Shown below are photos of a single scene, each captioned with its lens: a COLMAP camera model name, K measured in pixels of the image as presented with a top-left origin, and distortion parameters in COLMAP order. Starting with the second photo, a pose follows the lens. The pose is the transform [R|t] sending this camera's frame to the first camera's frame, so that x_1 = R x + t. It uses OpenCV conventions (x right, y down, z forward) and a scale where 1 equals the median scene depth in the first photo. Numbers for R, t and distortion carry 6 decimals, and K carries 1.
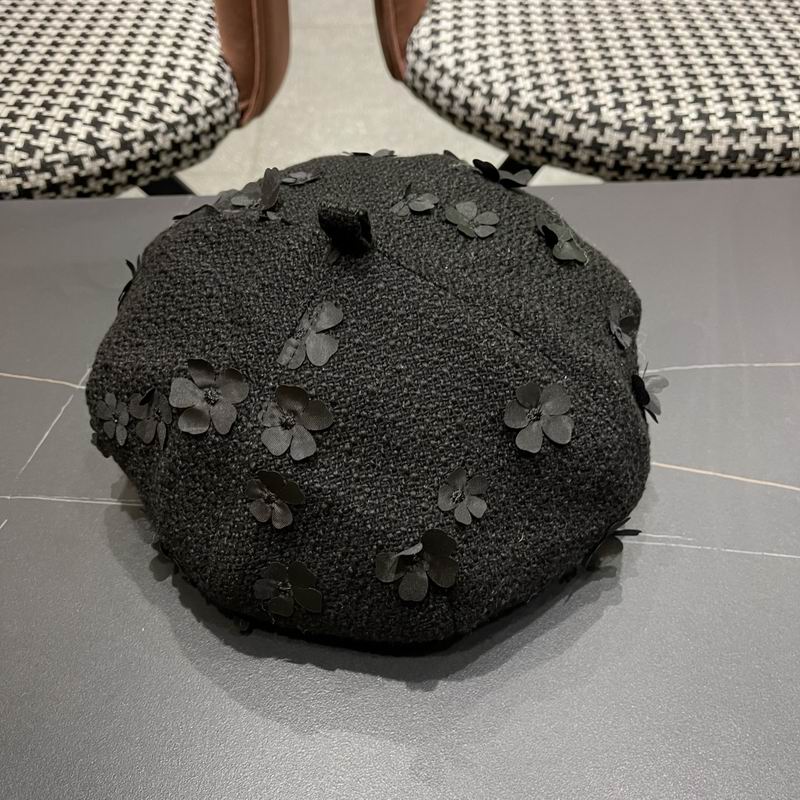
lens RADIAL K [[839.1, 0, 401.8], [0, 839.1, 404.4], [0, 0, 1]] dist [-0.000369, 0.030358]
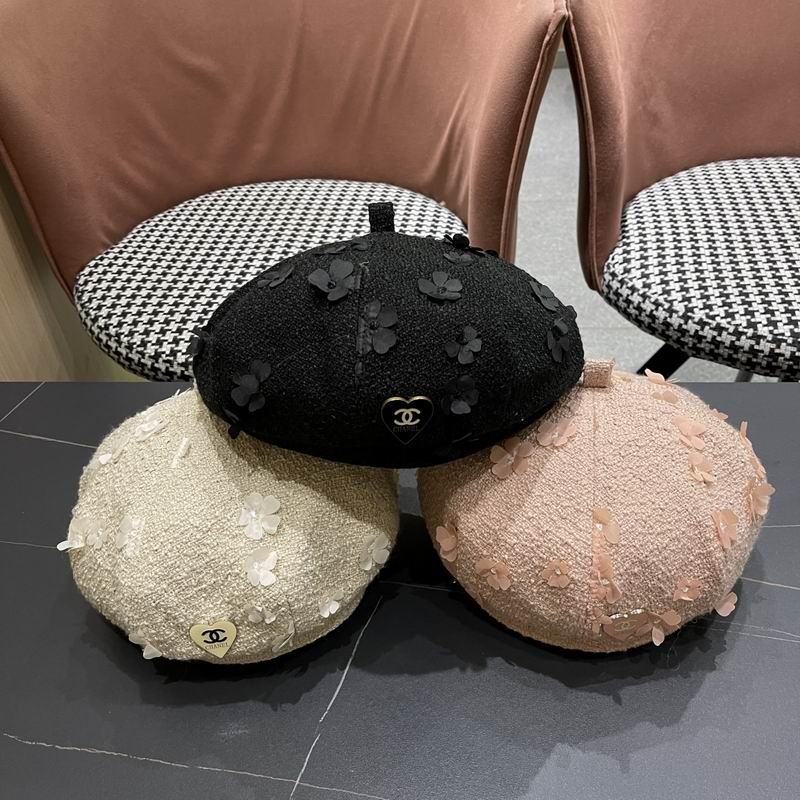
lens RADIAL K [[829.9, 0, 401.9], [0, 829.9, 415.1], [0, 0, 1]] dist [0.008859, 0.020588]
pose [[0.989404, 0.038016, -0.140122, -0.135380], [-0.055200, 0.991133, -0.120865, -0.011610], [0.134285, 0.127319, 0.982730, -0.377795]]
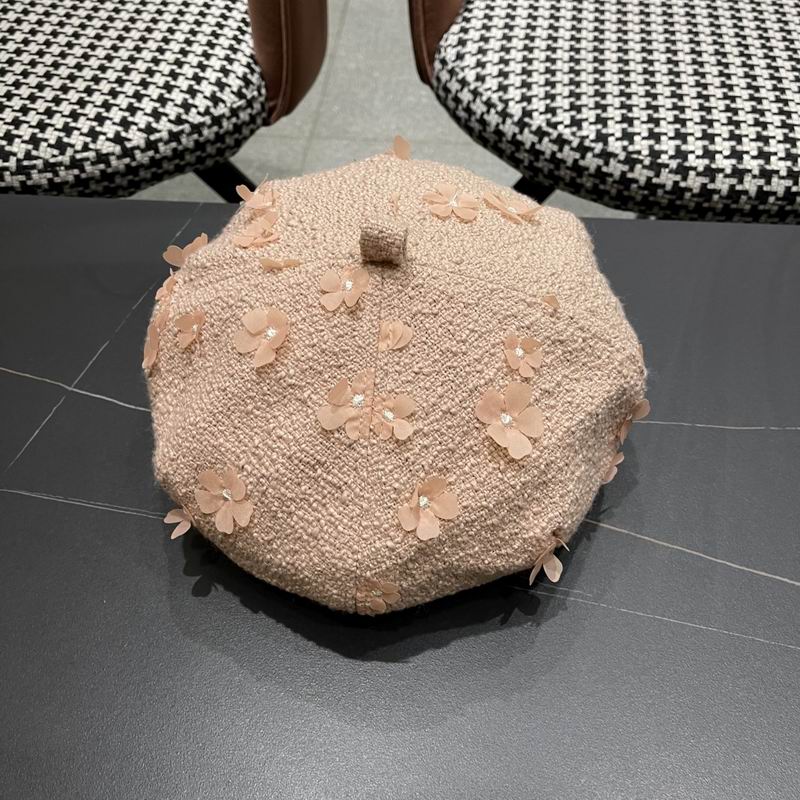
lens RADIAL K [[841.1, 0, 400.0], [0, 841.1, 400.0], [0, 0, 1]] dist [0.010584, 0.015075]
pose [[0.991812, 0.091584, -0.089000, 0.105244], [-0.085603, 0.993948, 0.068845, -0.085283], [0.094767, -0.060663, 0.993650, -0.048807]]
